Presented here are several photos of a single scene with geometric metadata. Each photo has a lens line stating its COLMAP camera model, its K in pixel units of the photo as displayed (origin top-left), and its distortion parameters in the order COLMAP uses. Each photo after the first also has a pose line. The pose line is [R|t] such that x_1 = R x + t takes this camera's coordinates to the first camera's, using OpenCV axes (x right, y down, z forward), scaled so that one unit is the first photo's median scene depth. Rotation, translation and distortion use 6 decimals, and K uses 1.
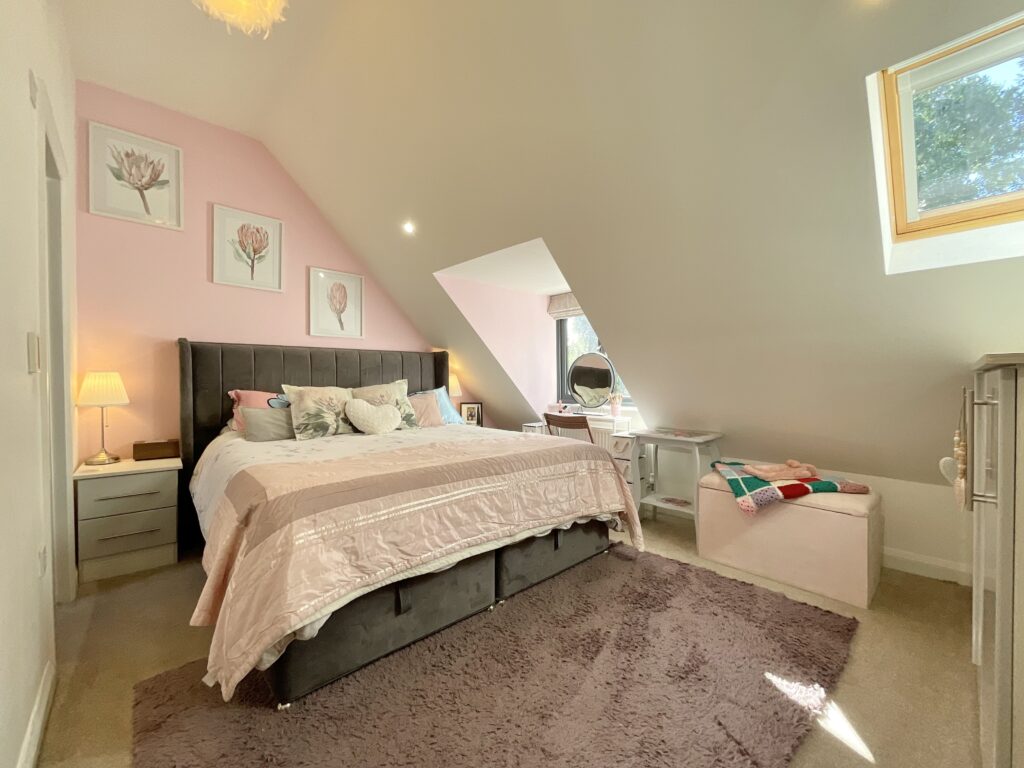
lens RADIAL K [[419.4, 0, 510.9], [0, 419.4, 384.4], [0, 0, 1]] dist [0.002822, 0.000232]
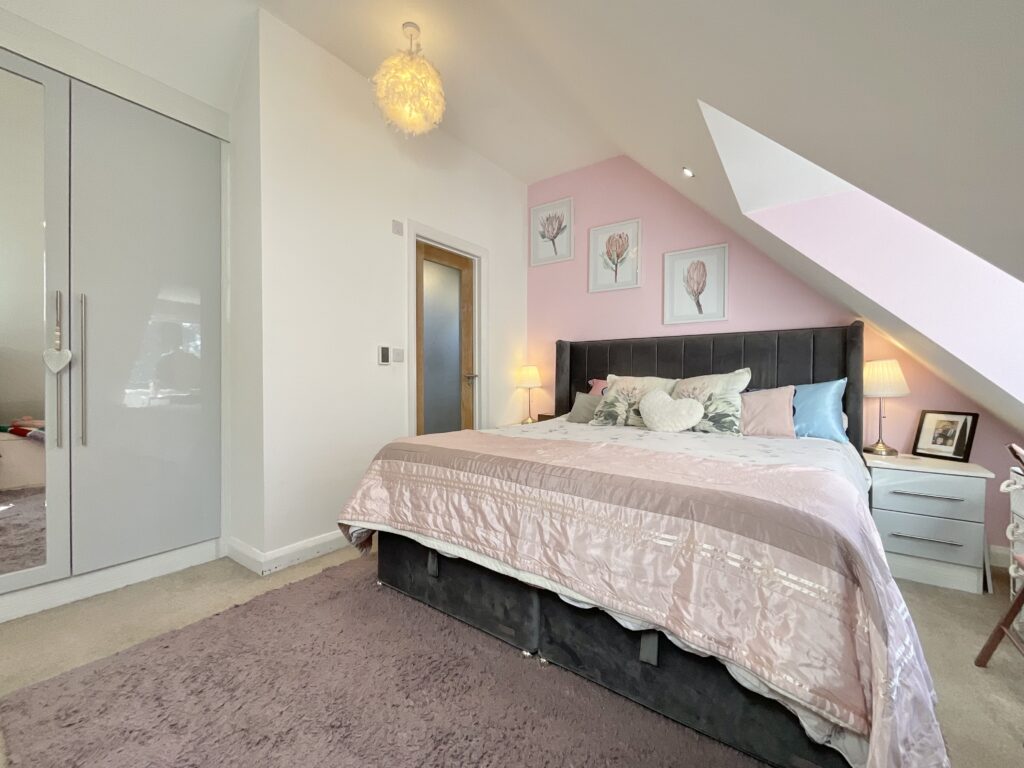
lens RADIAL K [[419.4, 0, 509.6], [0, 419.4, 380.4], [0, 0, 1]] dist [0.002822, 0.000232]
pose [[0.189572, 0.008918, -0.981826, 0.479735], [-0.013588, 0.999887, 0.006459, 0.013092], [0.981773, 0.012116, 0.189672, 0.550849]]
